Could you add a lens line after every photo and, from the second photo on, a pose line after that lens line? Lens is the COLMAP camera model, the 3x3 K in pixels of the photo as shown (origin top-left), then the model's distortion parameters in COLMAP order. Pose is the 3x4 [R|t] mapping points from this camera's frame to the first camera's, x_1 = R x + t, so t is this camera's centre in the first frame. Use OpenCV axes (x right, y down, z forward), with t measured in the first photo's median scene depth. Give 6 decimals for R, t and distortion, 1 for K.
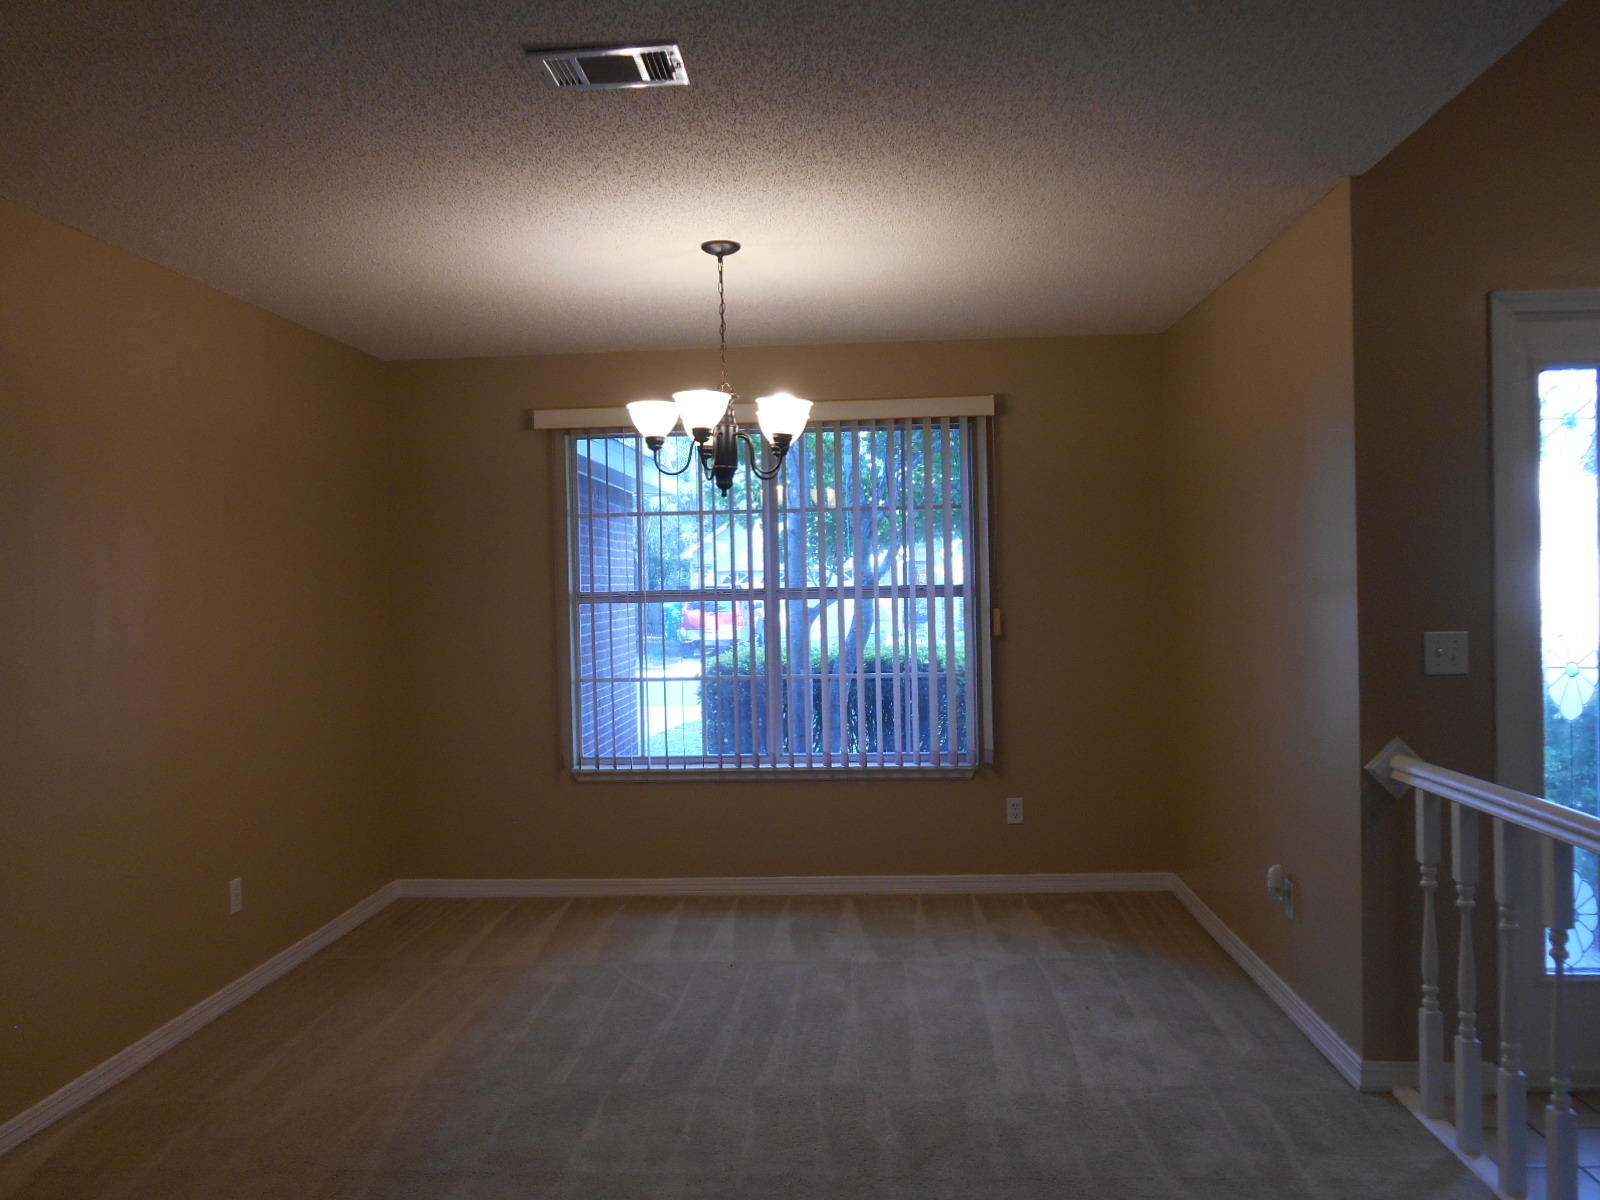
lens RADIAL K [[1238.6, 0, 800.0], [0, 1238.6, 600.0], [0, 0, 1]] dist [-0.007223, -0.005589]
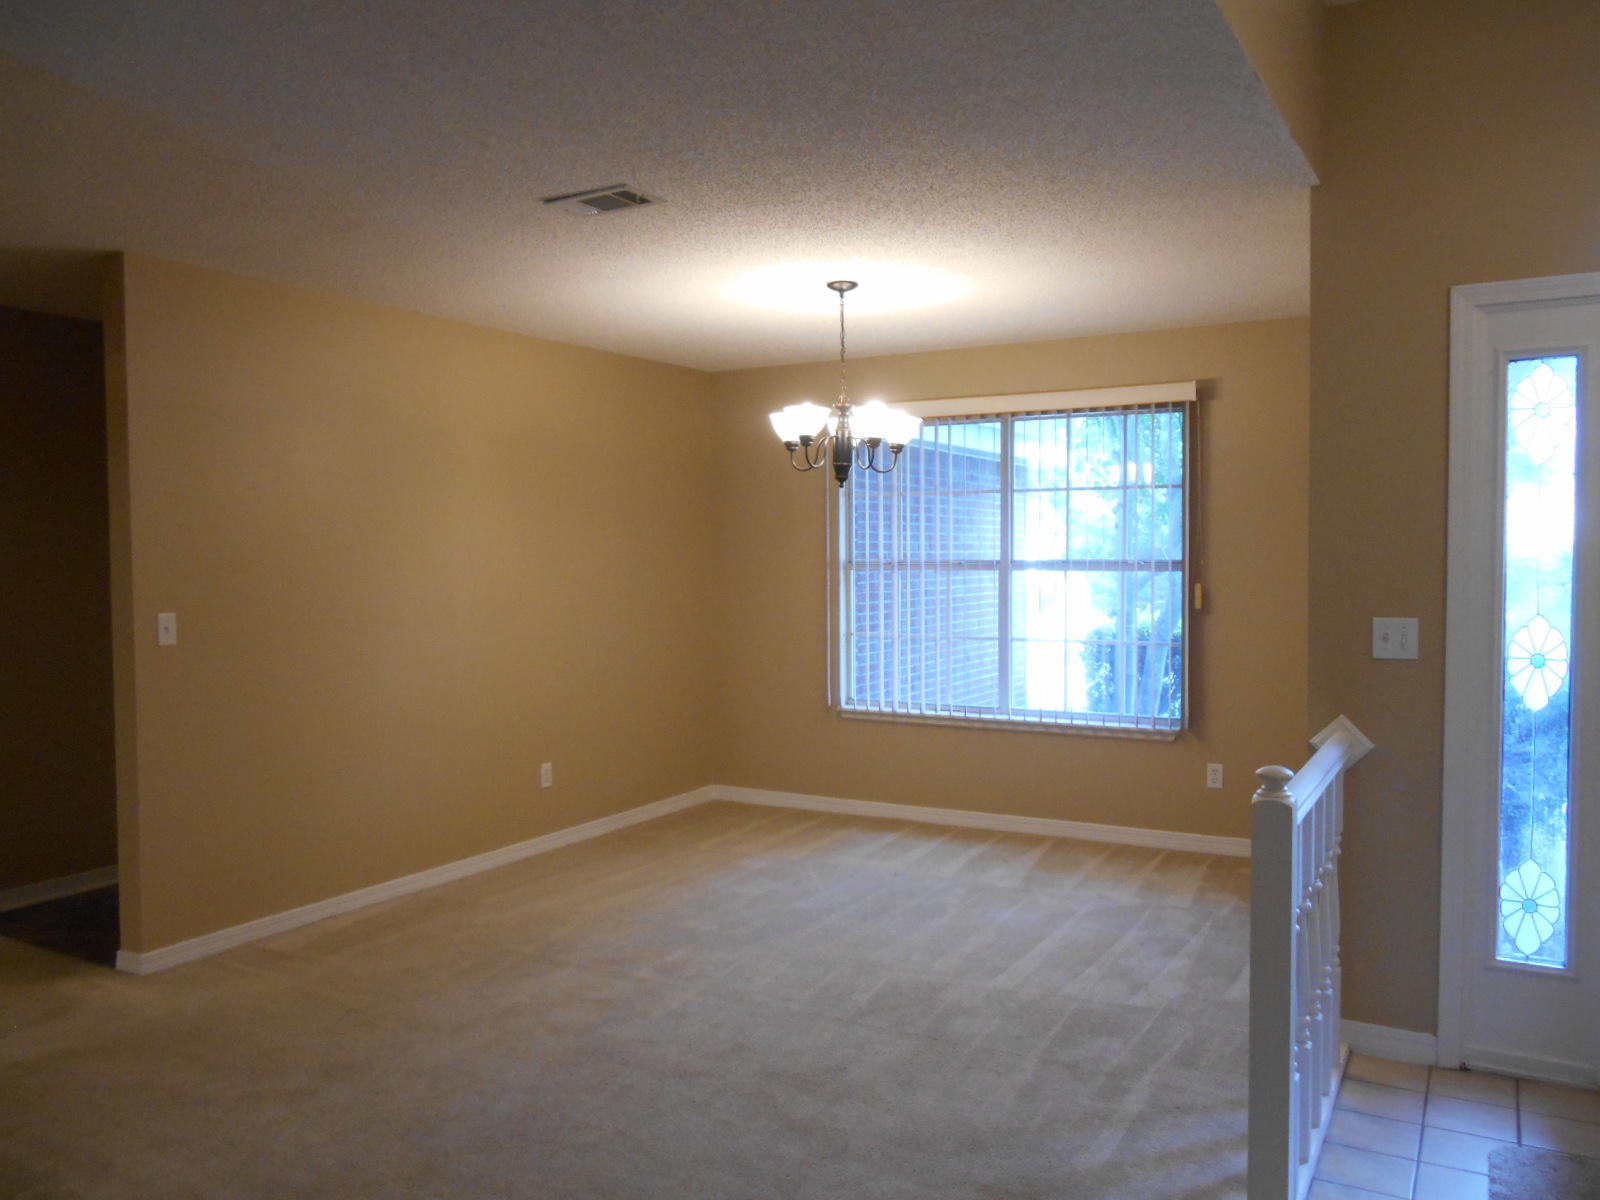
lens RADIAL K [[1227.3, 0, 800.0], [0, 1227.3, 600.0], [0, 0, 1]] dist [-0.039608, -0.001192]
pose [[0.897166, 0.032035, -0.440529, 0.445424], [-0.018068, 0.999193, 0.035863, -0.014527], [0.441323, -0.024216, 0.897022, -0.120411]]
